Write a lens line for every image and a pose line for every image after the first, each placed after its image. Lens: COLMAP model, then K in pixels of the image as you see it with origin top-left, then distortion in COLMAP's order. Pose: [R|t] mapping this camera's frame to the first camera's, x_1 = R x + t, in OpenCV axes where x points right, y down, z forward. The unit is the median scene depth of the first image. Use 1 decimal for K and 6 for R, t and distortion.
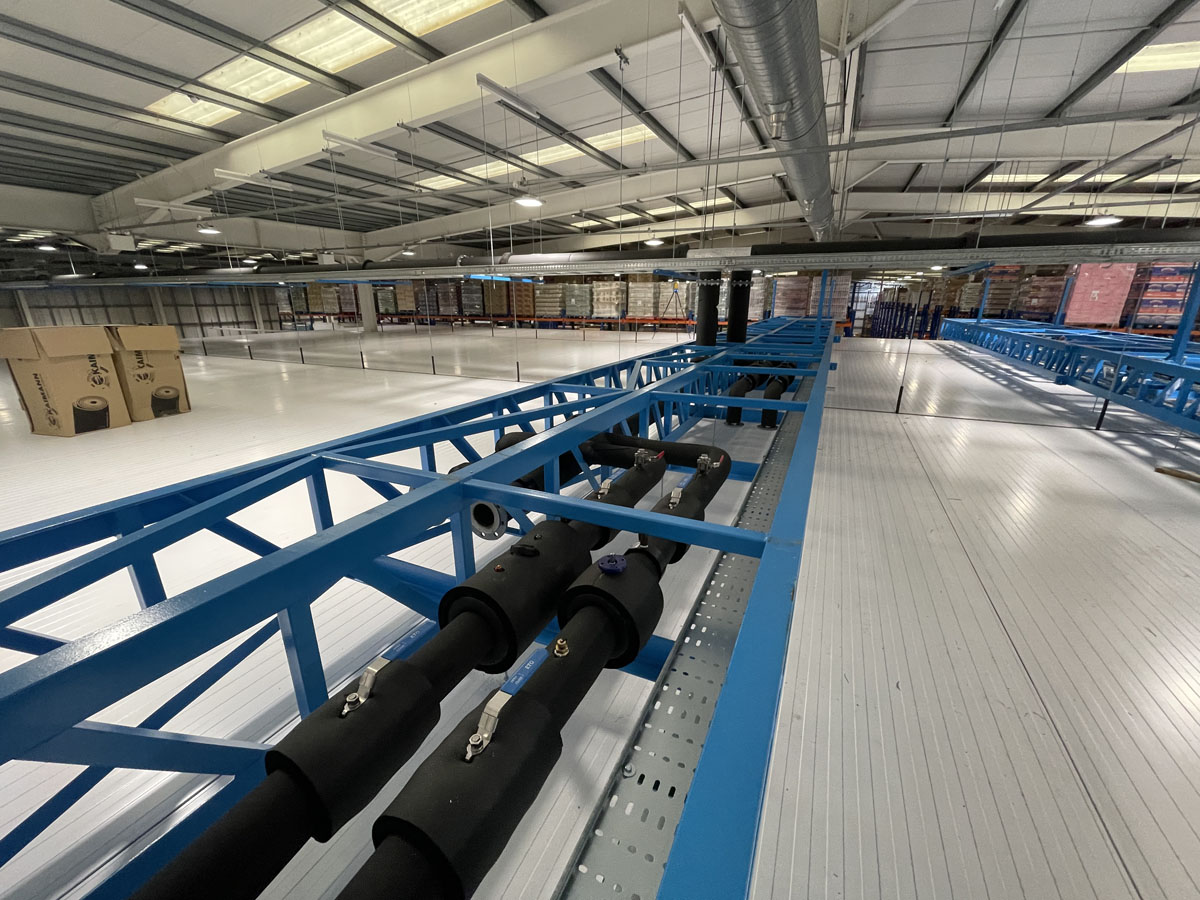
lens RADIAL K [[481.7, 0, 604.7], [0, 481.7, 444.6], [0, 0, 1]] dist [-0.010185, -0.000007]
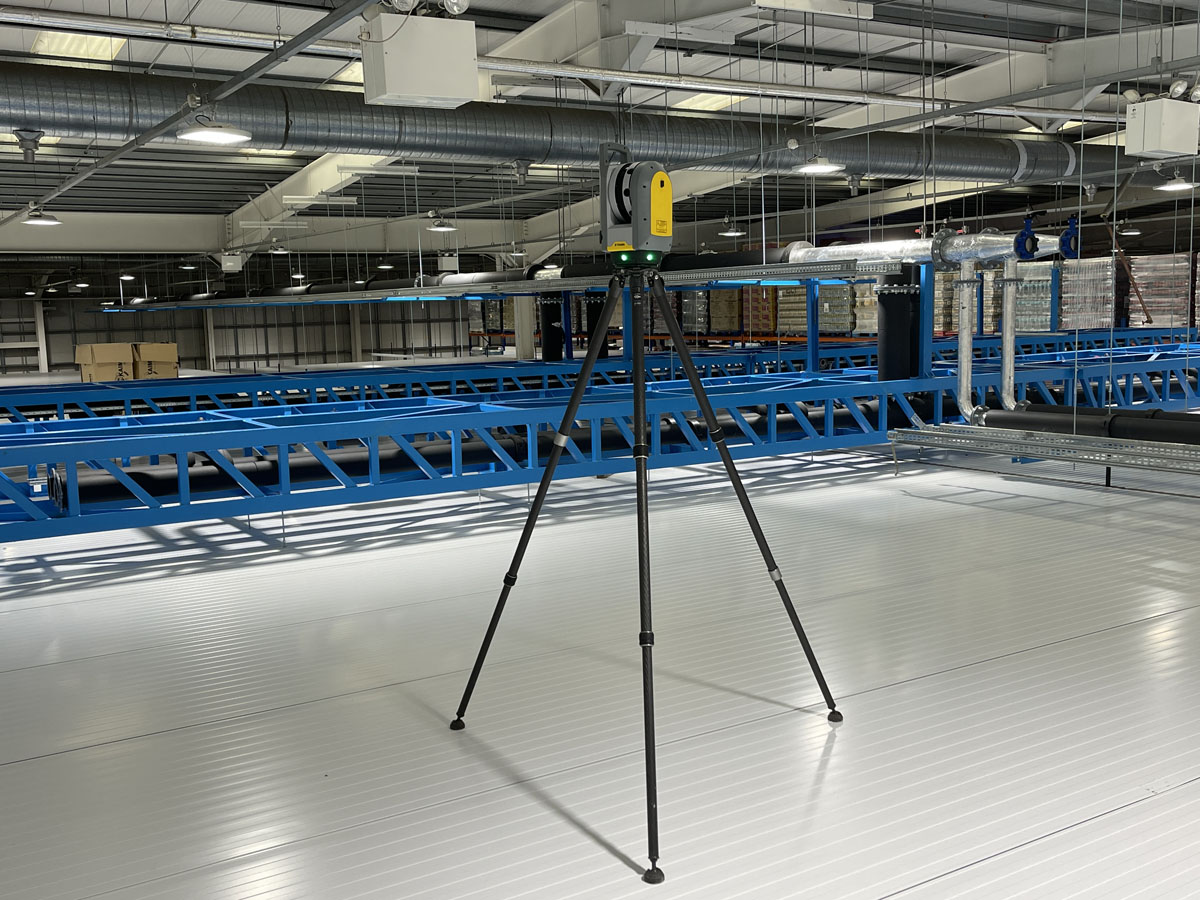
lens RADIAL K [[1192.7, 0, 599.9], [0, 1192.7, 451.0], [0, 0, 1]] dist [0.006972, 0.000000]
pose [[0.831817, 0.042866, -0.553393, 0.506382], [-0.132271, 0.983599, -0.122629, 0.077263], [0.539060, 0.175202, 0.823844, -0.275221]]
